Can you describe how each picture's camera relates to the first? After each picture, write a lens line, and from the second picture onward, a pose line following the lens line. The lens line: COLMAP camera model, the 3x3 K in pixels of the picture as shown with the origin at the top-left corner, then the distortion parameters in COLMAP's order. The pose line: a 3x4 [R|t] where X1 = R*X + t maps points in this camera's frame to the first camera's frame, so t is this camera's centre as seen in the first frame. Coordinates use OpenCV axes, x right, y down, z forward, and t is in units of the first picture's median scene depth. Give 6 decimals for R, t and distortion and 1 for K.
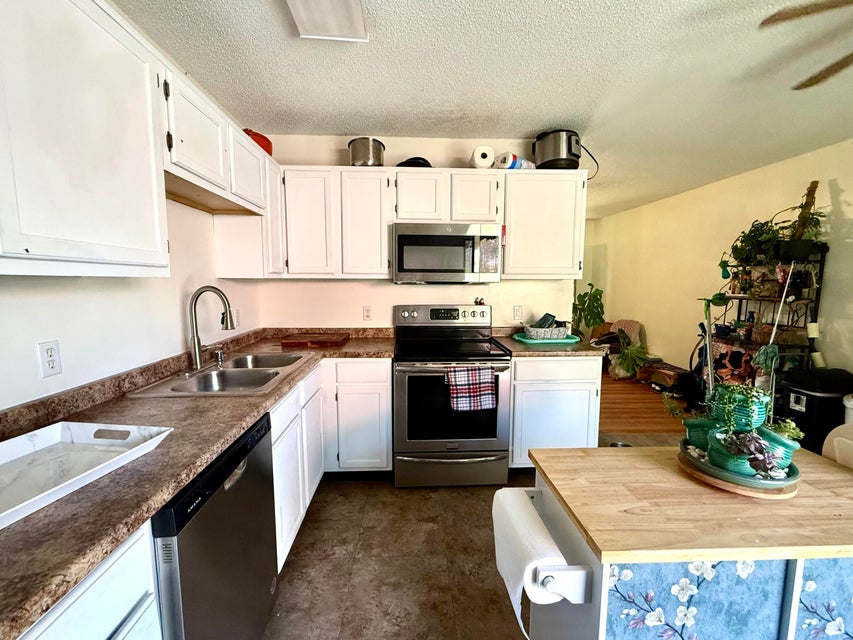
lens RADIAL K [[359.1, 0, 424.2], [0, 359.1, 319.5], [0, 0, 1]] dist [-0.001669, -0.000042]
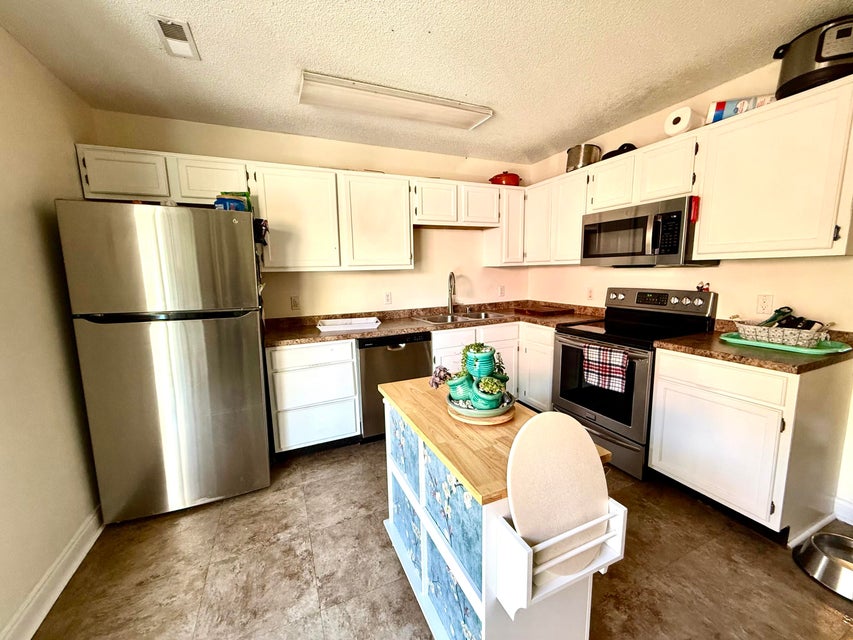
lens RADIAL K [[341.8, 0, 426.5], [0, 341.8, 319.2], [0, 0, 1]] dist [0.000110, 0.000120]
pose [[0.364860, 0.122120, -0.923019, 0.776532], [-0.071296, 0.992115, 0.103079, -0.013527], [0.928328, 0.028198, 0.370690, 0.127485]]
